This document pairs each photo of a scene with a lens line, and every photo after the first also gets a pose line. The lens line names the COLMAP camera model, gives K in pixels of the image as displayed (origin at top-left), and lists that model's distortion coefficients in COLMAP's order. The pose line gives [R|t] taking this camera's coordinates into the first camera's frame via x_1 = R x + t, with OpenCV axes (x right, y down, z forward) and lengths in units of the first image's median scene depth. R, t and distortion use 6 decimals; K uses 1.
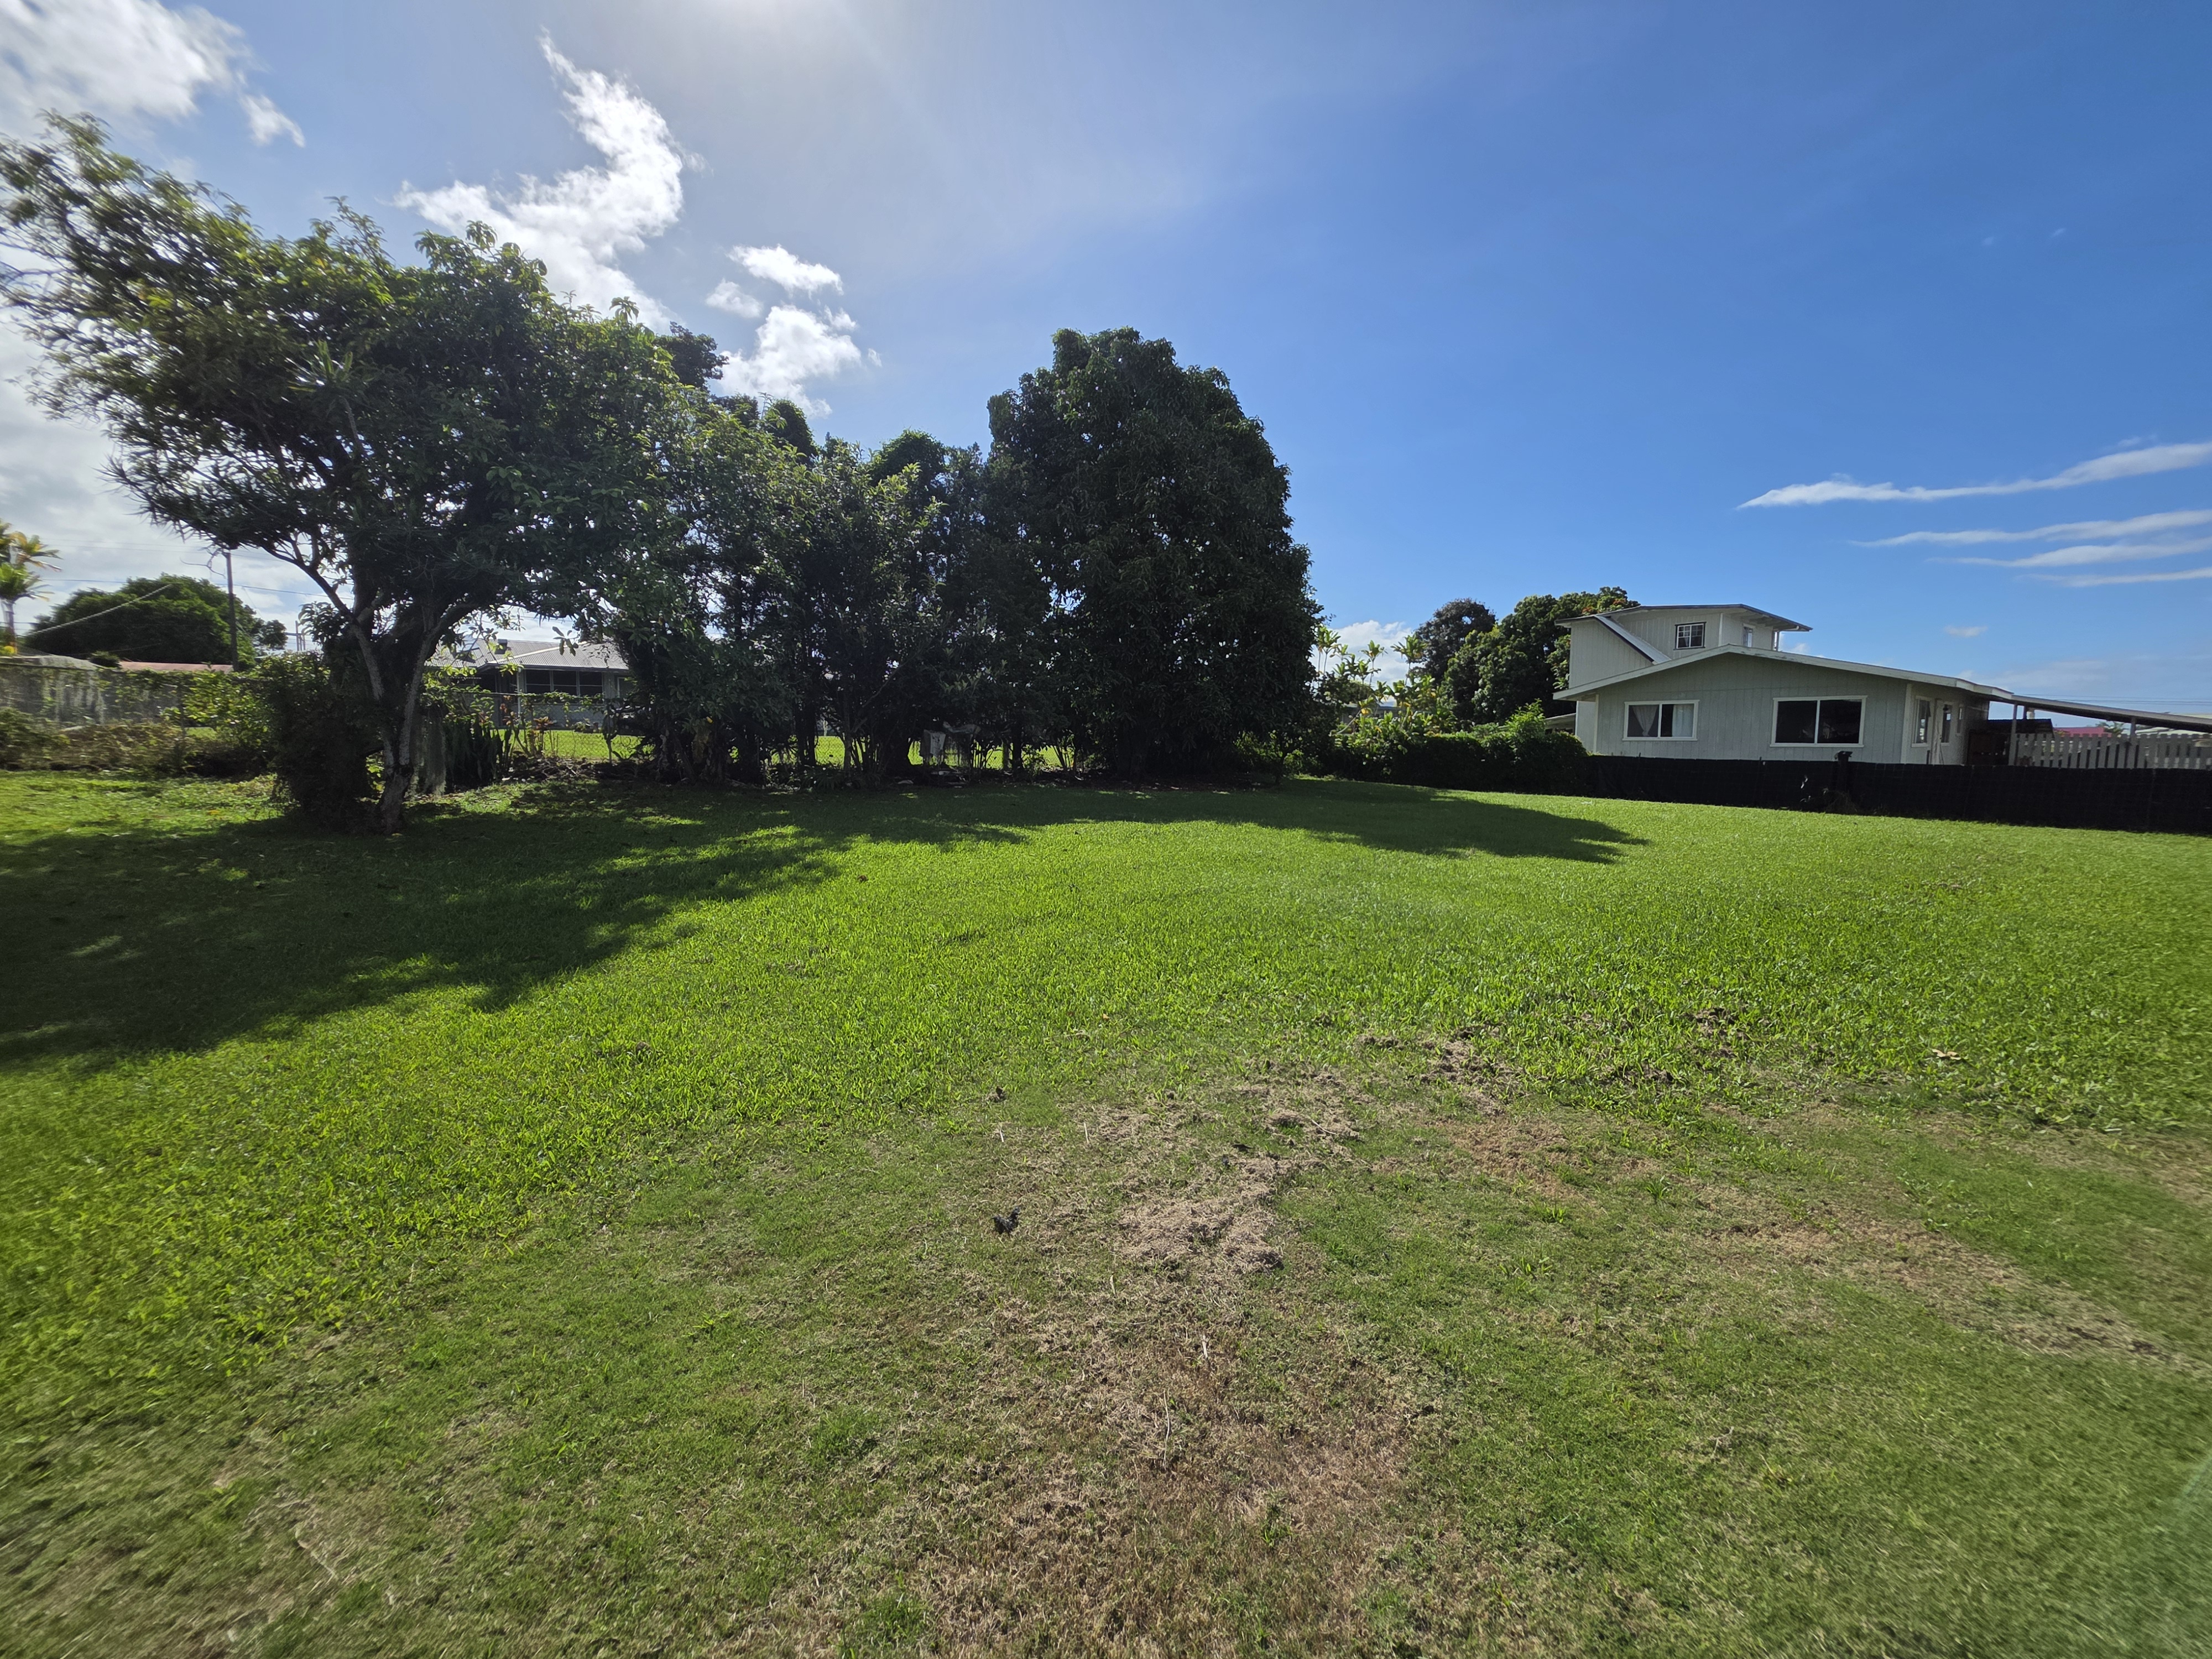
lens RADIAL K [[876.4, 0, 1106.0], [0, 876.4, 829.5], [0, 0, 1]] dist [-0.009127, 0.000035]
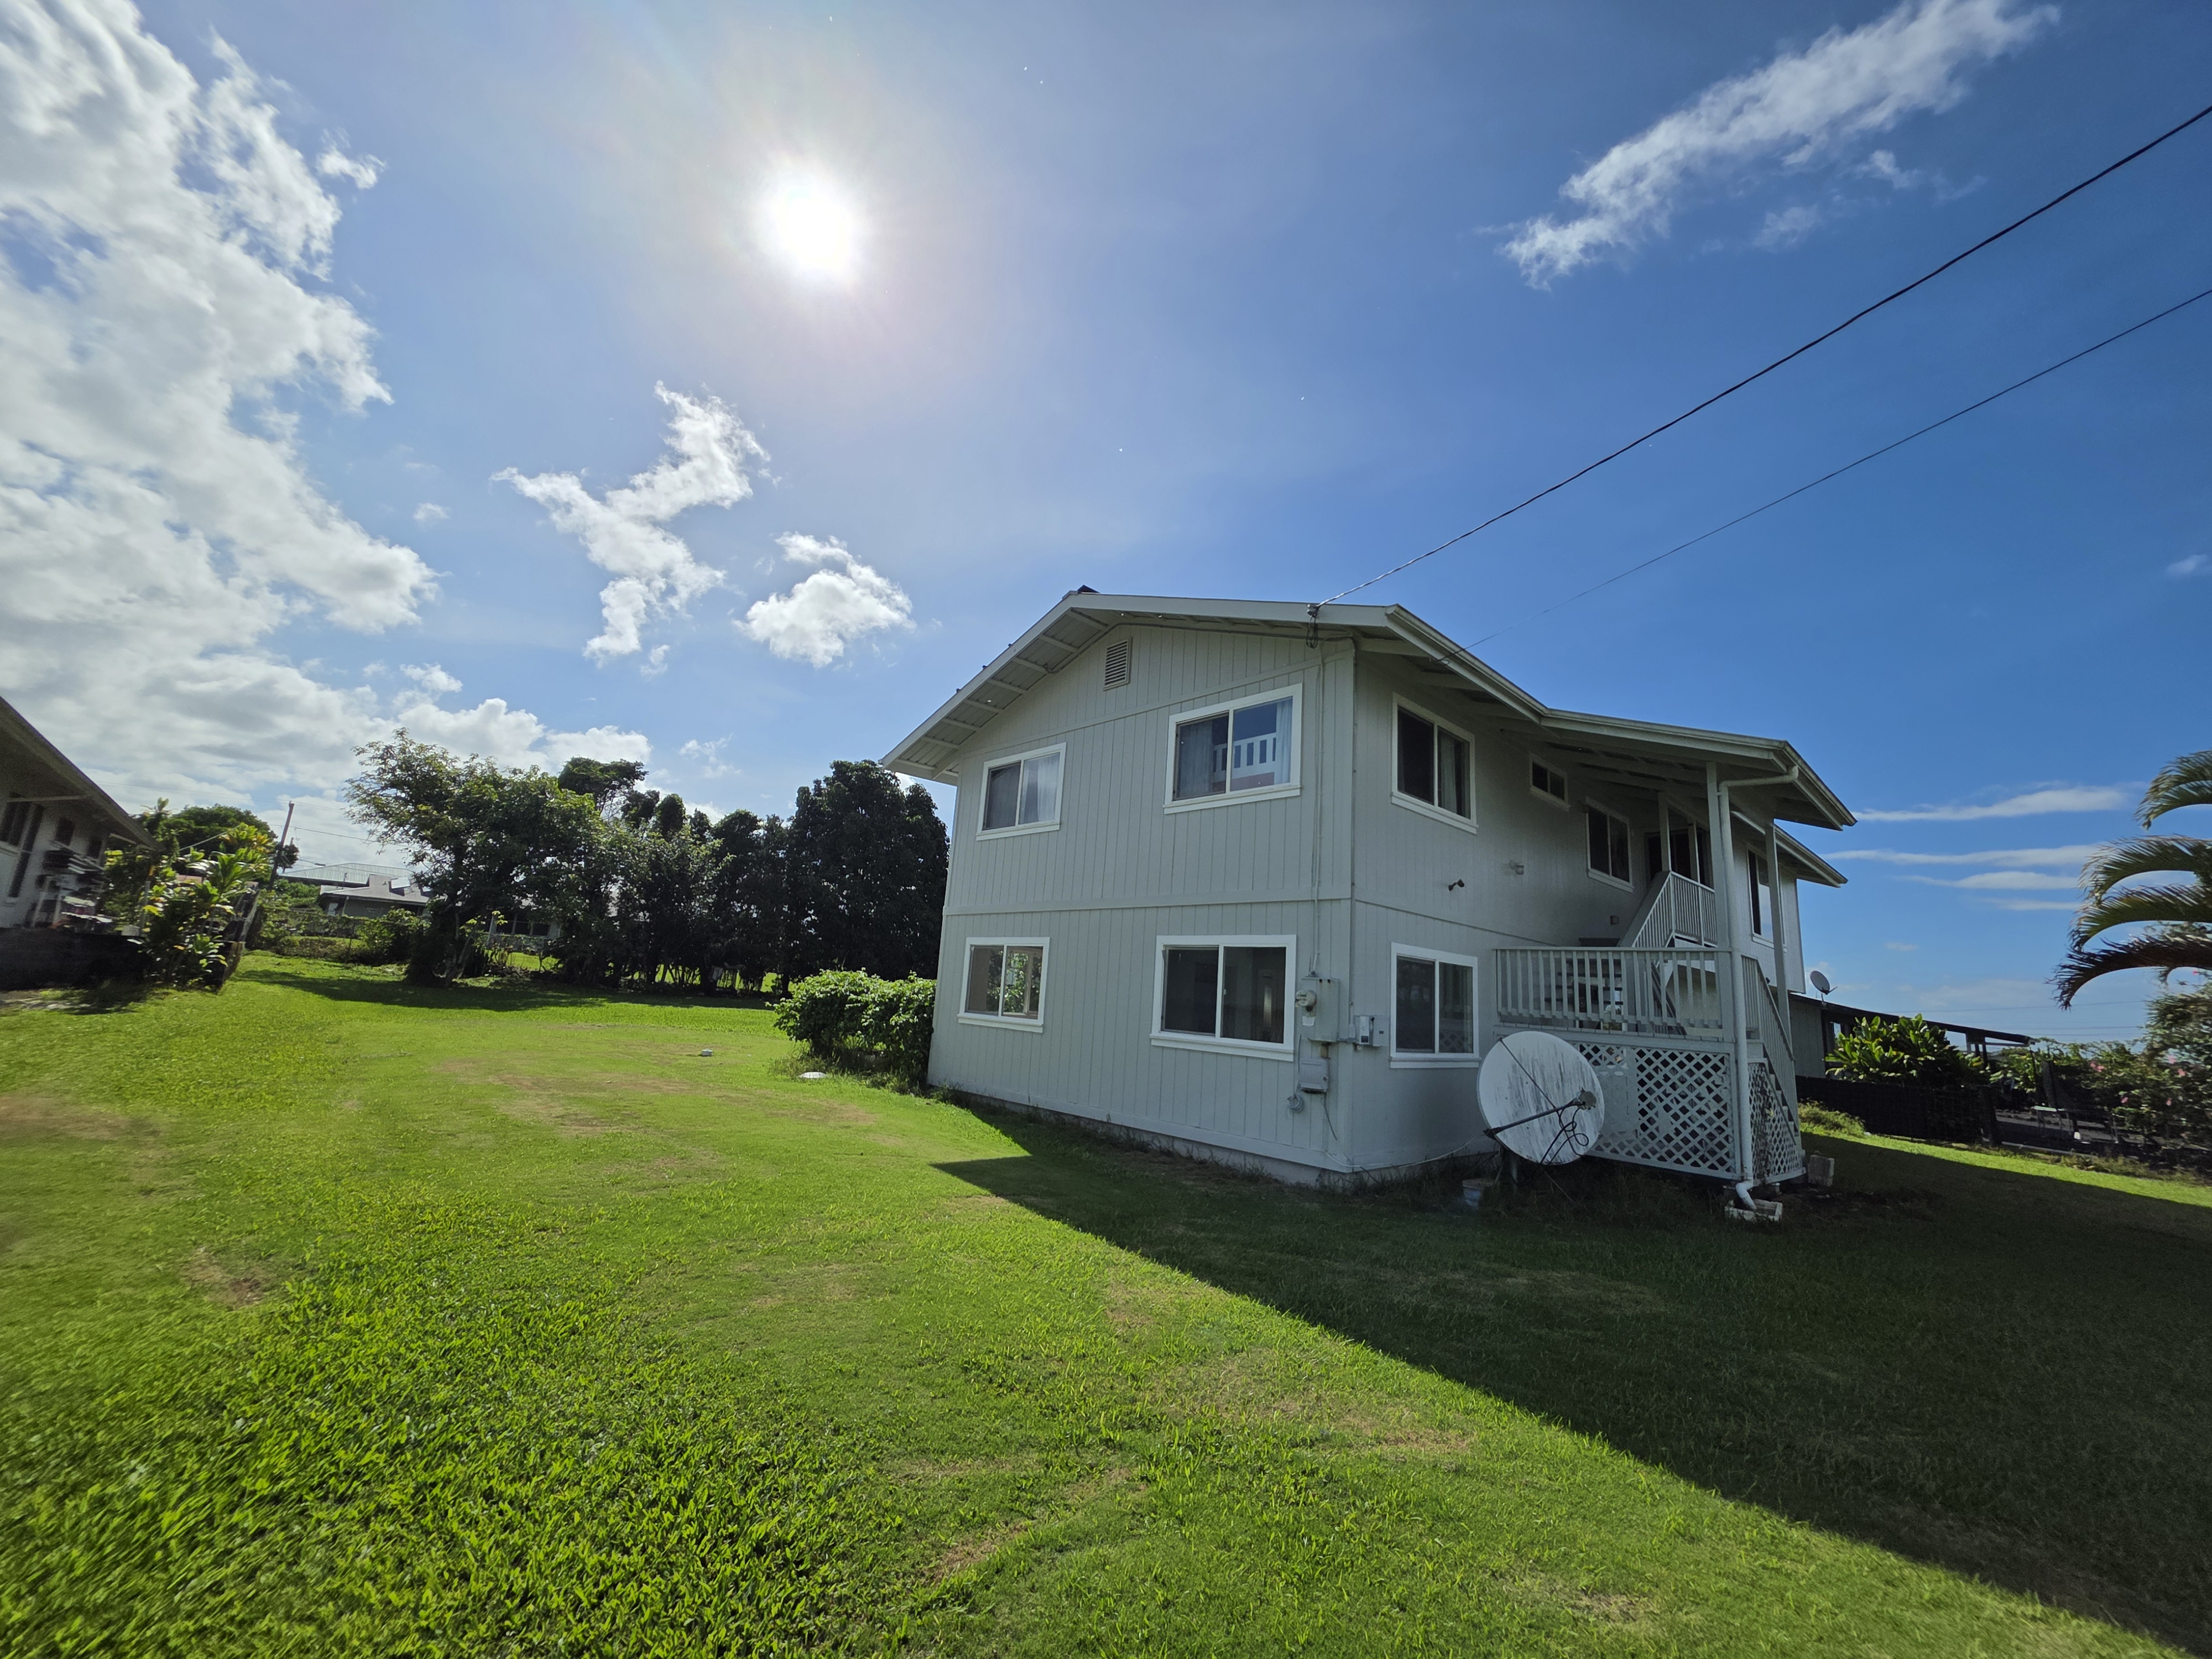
lens RADIAL K [[876.4, 0, 1106.0], [0, 876.4, 829.5], [0, 0, 1]] dist [-0.009127, 0.000035]
pose [[0.997098, 0.073306, 0.020538, 0.692718], [-0.064432, 0.956296, -0.285213, 0.104437], [-0.040548, 0.283062, 0.958244, -1.110021]]
